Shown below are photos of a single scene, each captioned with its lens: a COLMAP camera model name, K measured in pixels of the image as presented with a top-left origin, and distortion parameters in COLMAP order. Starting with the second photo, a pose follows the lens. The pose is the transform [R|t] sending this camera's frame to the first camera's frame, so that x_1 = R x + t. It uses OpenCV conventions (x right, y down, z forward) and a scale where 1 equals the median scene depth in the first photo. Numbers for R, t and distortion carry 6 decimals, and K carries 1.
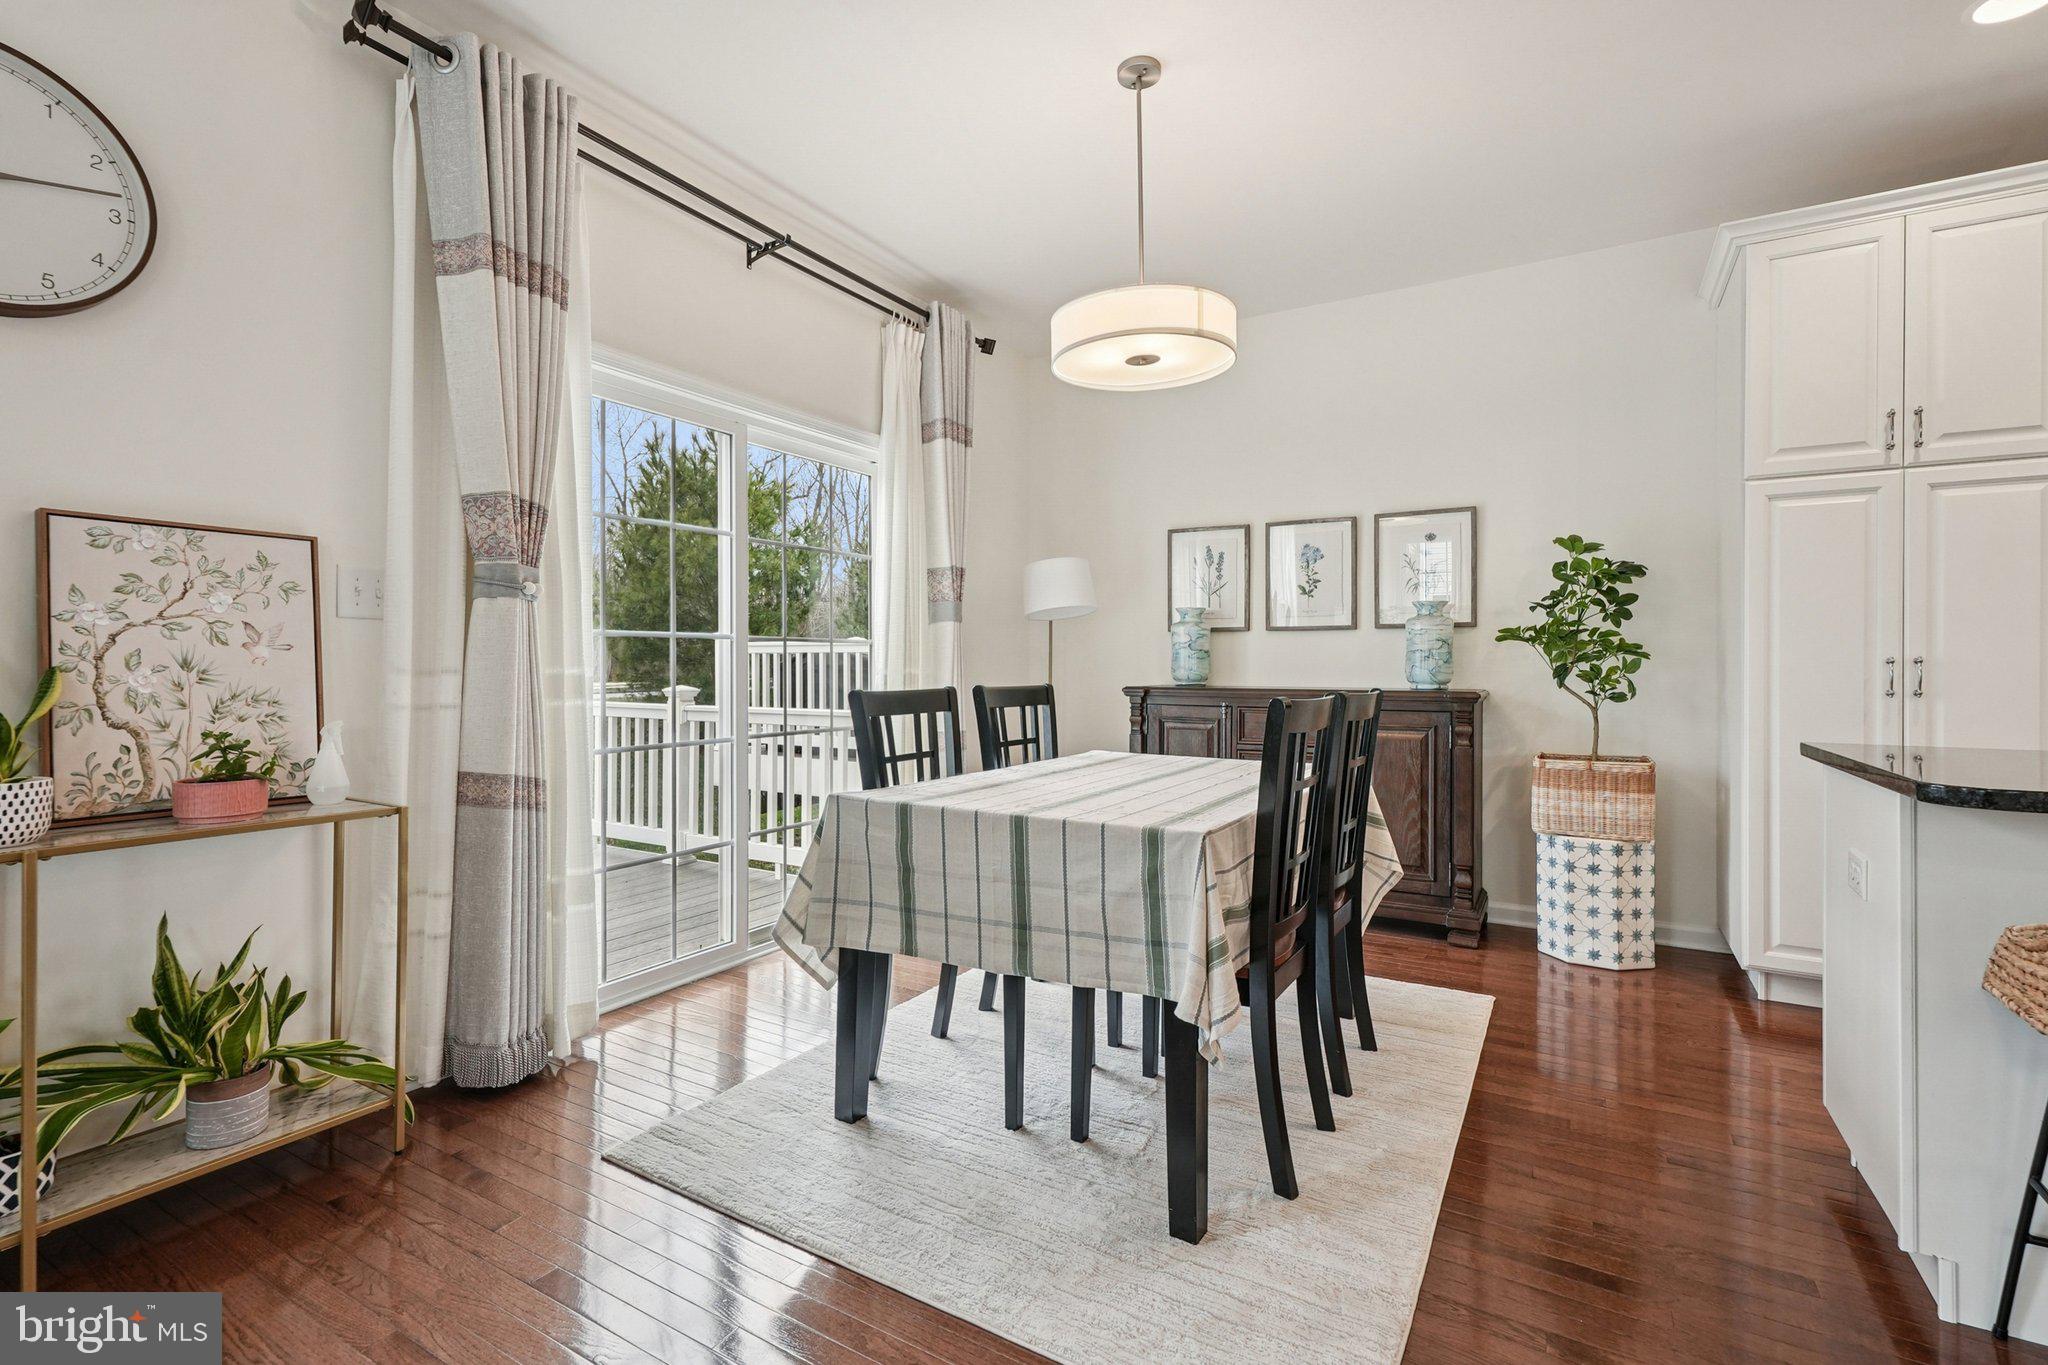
lens RADIAL K [[941.7, 0, 989.2], [0, 941.7, 661.1], [0, 0, 1]] dist [0.010399, -0.003810]
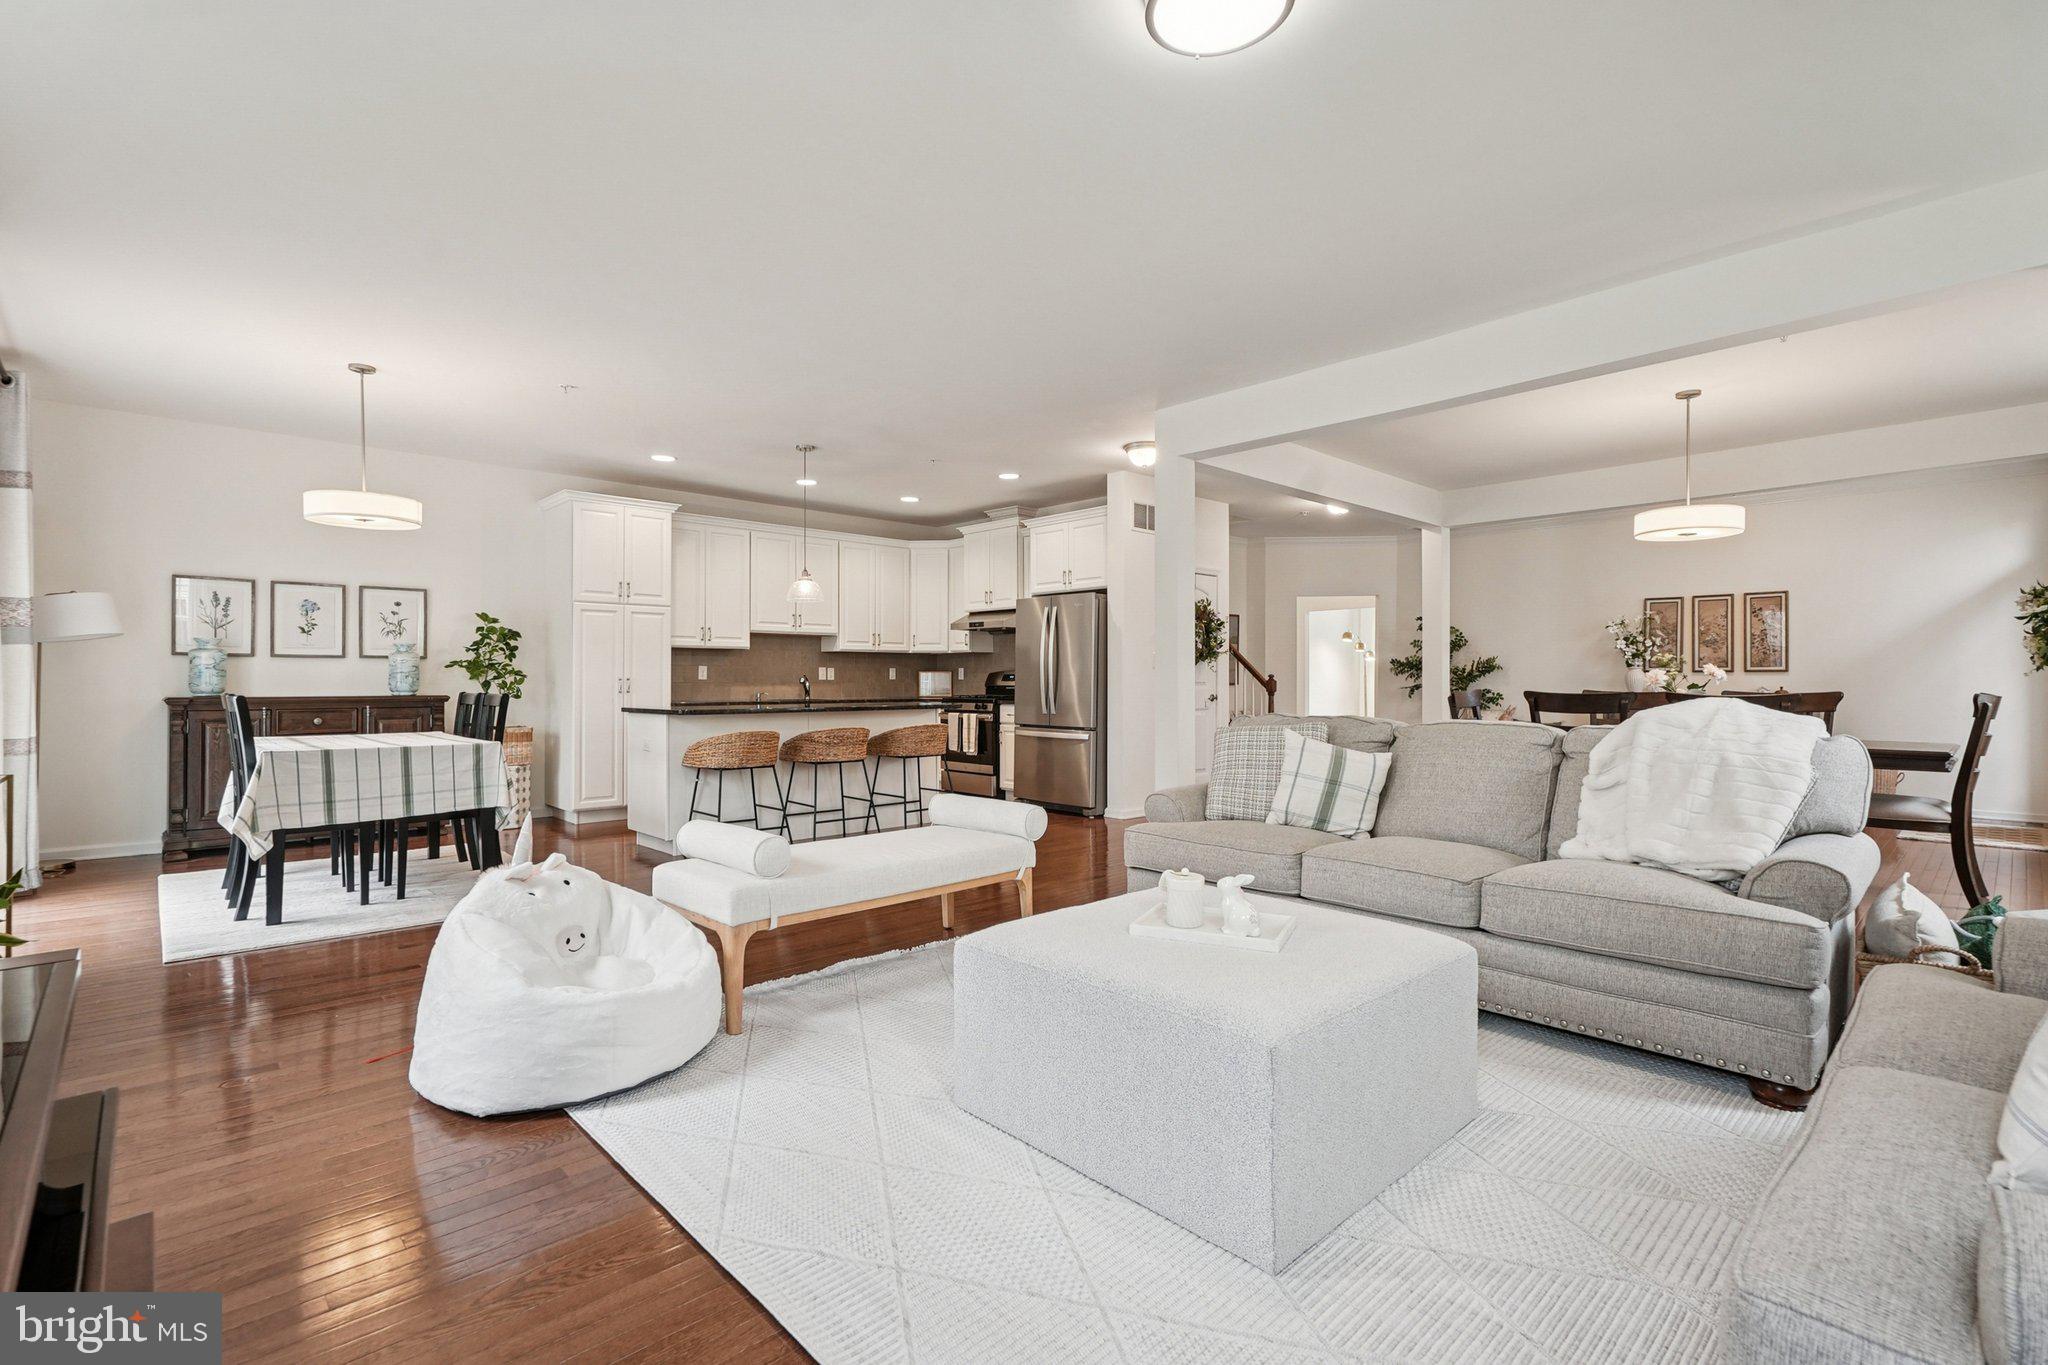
lens RADIAL K [[941.7, 0, 1017.5], [0, 941.7, 680.0], [0, 0, 1]] dist [0.010399, -0.003810]
pose [[0.259285, -0.000115, 0.965801, -1.041828], [-0.002292, 0.999997, 0.000734, -0.001808], [-0.965798, -0.002404, 0.259284, -0.588623]]
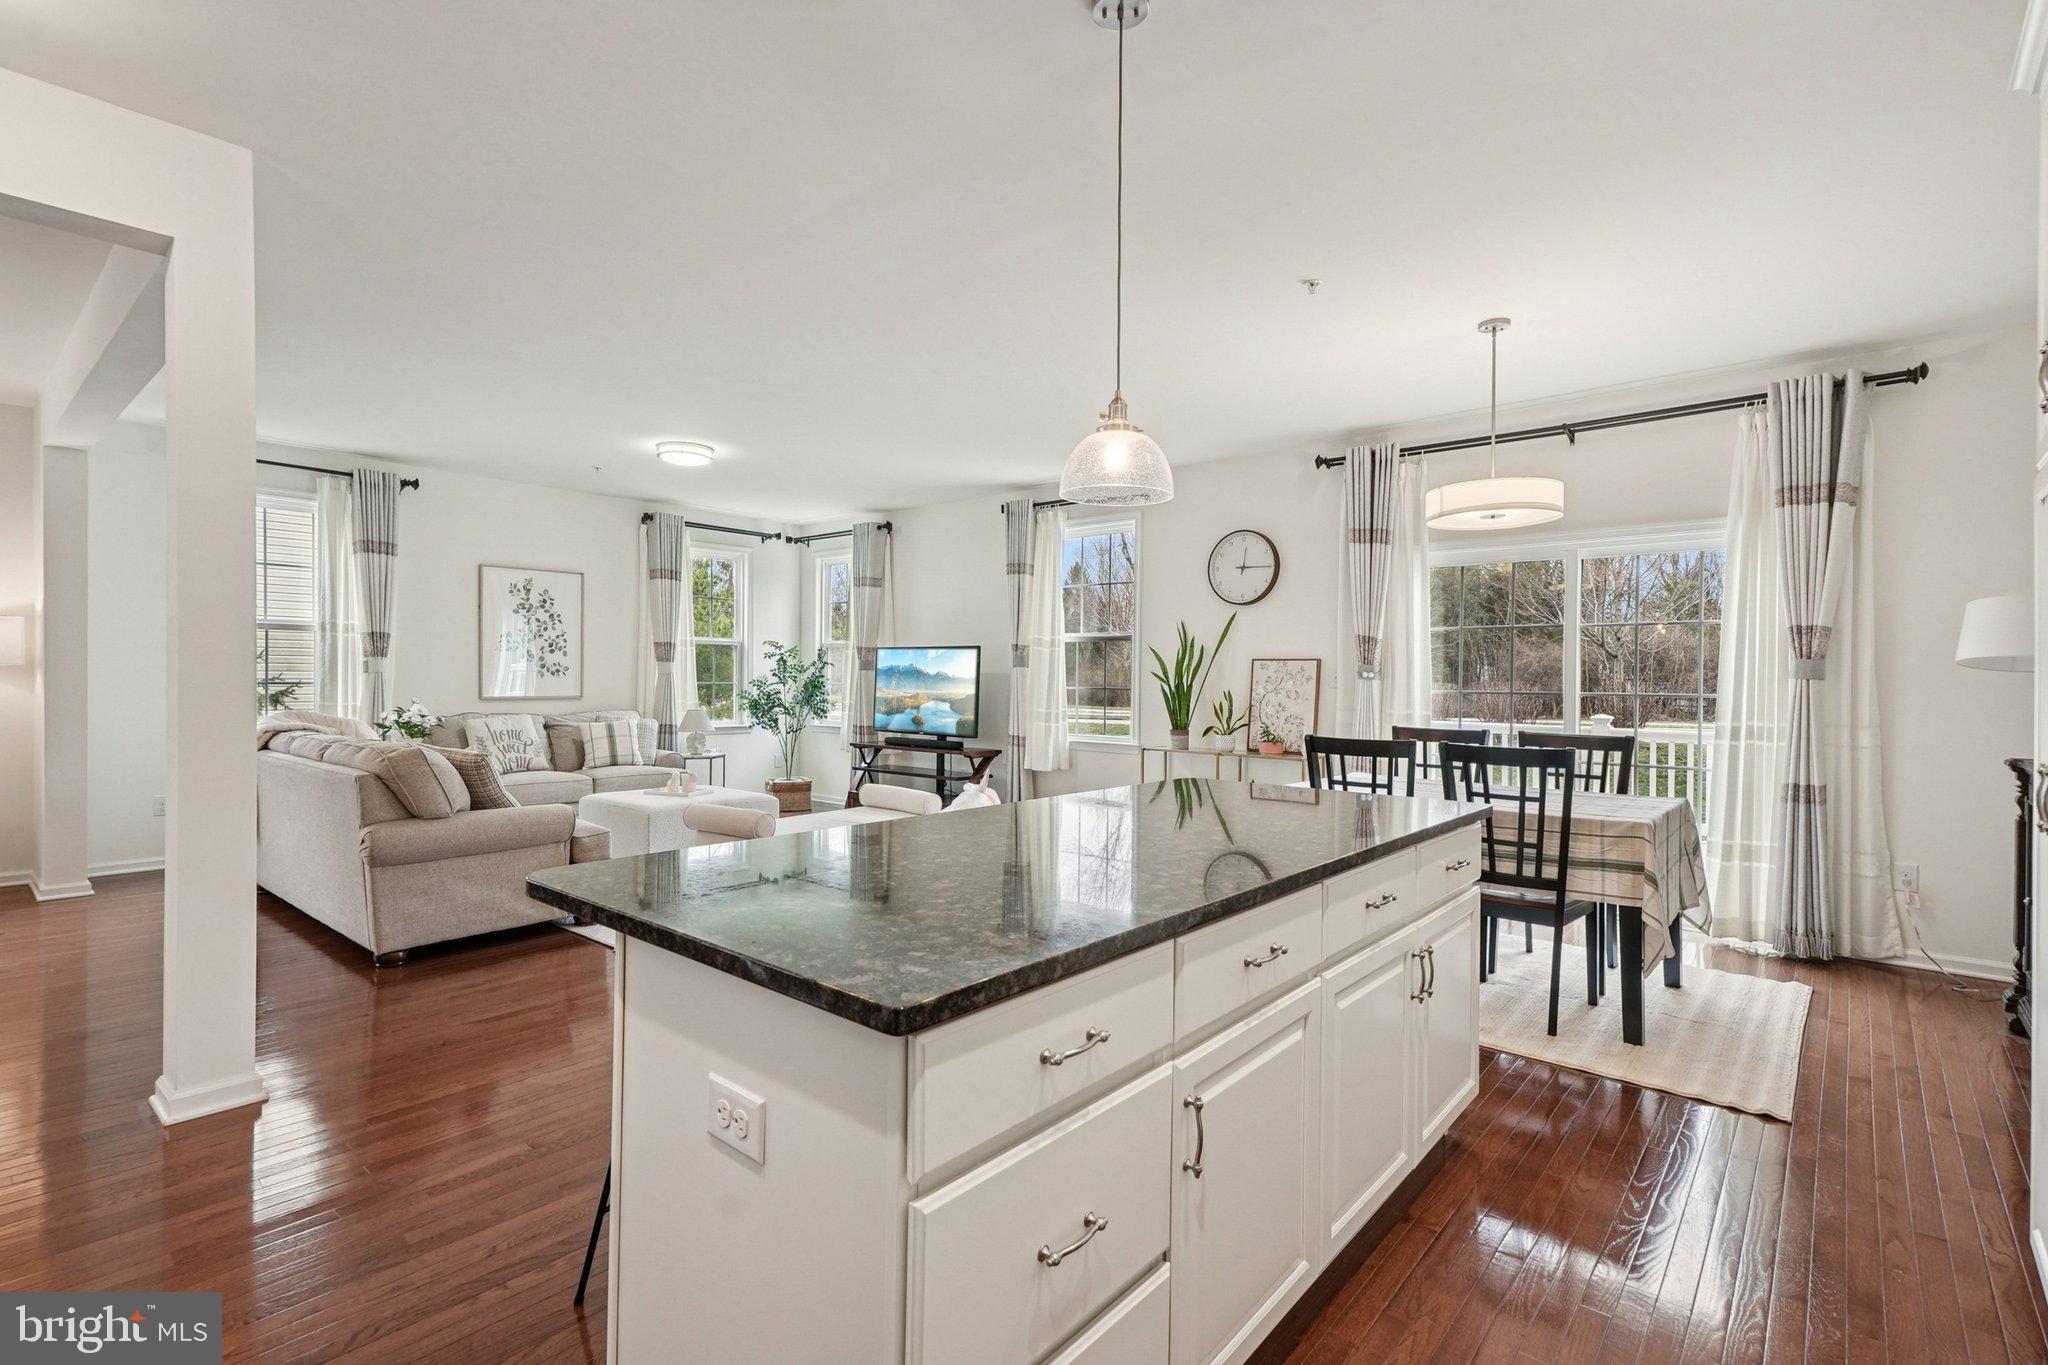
lens RADIAL K [[941.7, 0, 1019.0], [0, 941.7, 687.9], [0, 0, 1]] dist [0.010399, -0.003810]
pose [[-0.158014, 0.007510, -0.987408, 1.376021], [-0.007554, 0.999933, 0.008814, -0.043364], [0.987408, 0.008852, -0.157947, 0.387322]]
